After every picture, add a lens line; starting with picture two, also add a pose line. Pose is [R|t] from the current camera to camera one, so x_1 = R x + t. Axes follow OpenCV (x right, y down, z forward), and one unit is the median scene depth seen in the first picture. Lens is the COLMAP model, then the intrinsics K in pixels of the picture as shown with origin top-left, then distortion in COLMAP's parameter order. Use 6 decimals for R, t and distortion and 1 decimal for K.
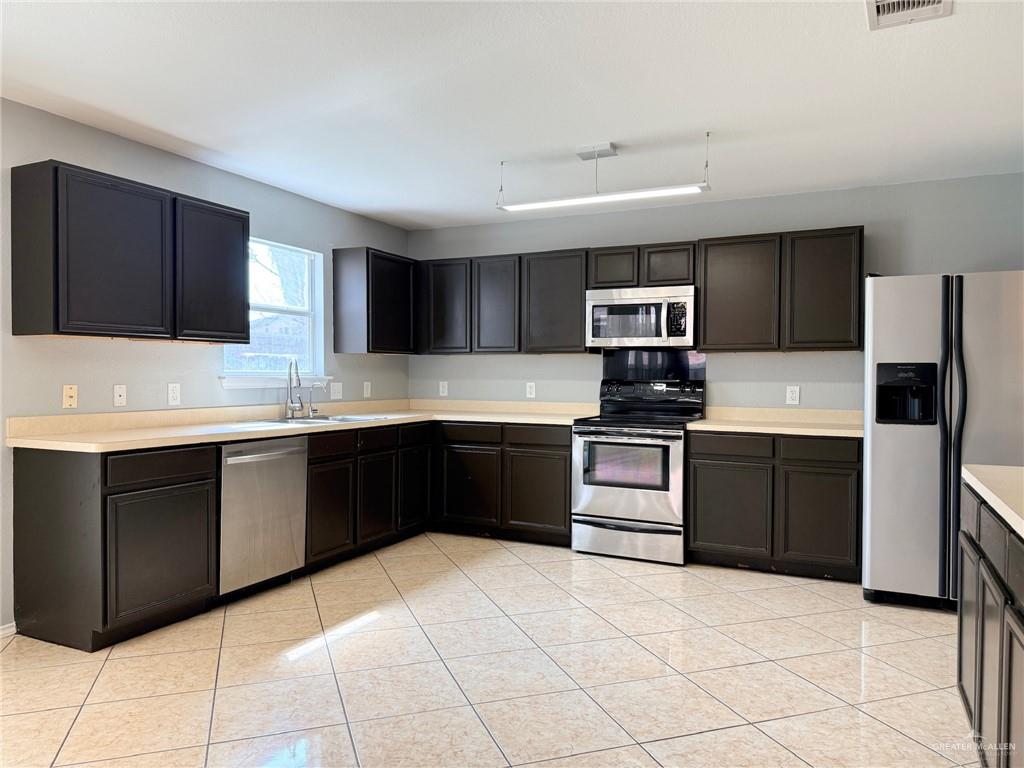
lens RADIAL K [[728.2, 0, 514.7], [0, 728.2, 386.1], [0, 0, 1]] dist [0.026285, -0.007594]
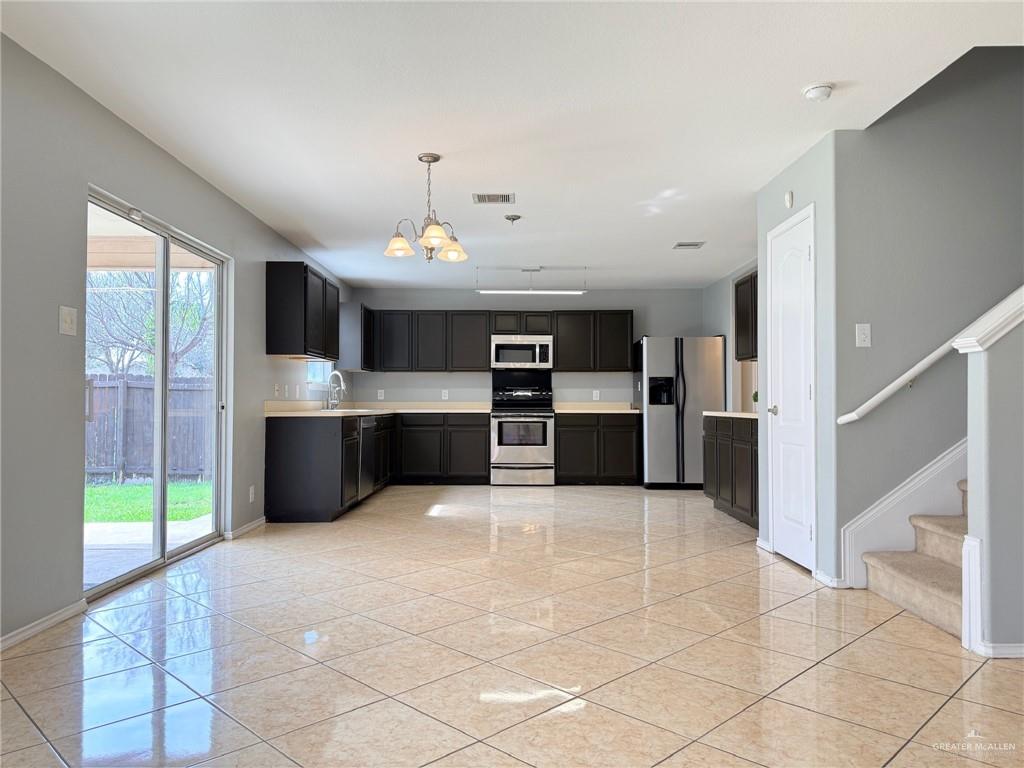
lens RADIAL K [[728.2, 0, 509.6], [0, 728.2, 383.1], [0, 0, 1]] dist [0.026285, -0.007594]
pose [[0.902223, 0.006210, 0.431225, -0.644822], [0.011310, 0.999212, -0.038053, 0.051774], [-0.431122, 0.039210, 0.901442, -0.604953]]
